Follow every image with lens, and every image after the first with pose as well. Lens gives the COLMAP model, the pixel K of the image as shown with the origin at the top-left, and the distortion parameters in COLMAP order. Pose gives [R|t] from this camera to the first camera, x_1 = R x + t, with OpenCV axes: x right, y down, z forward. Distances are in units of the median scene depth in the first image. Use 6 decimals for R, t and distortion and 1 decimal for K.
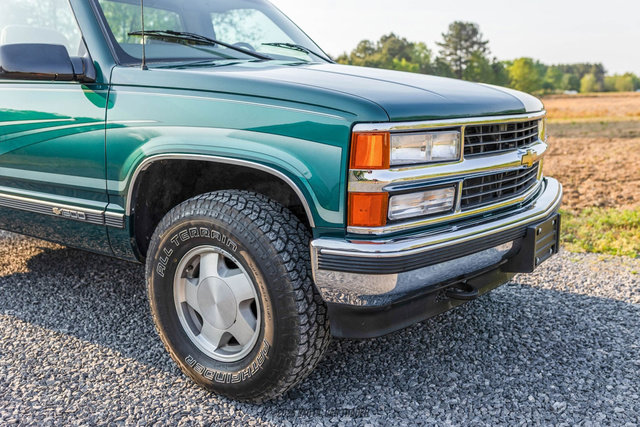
lens RADIAL K [[613.8, 0, 317.8], [0, 613.8, 211.7], [0, 0, 1]] dist [0.001535, 0.002915]
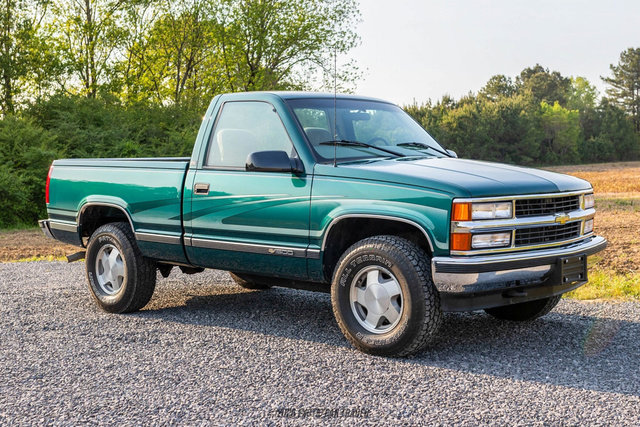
lens RADIAL K [[1179.3, 0, 320.0], [0, 1179.3, 213.5], [0, 0, 1]] dist [-0.001723, 0.086794]
pose [[0.995695, 0.005380, -0.092539, -0.016979], [-0.016537, 0.992608, -0.120230, 0.321703], [0.091208, 0.121243, 0.988424, -2.435247]]
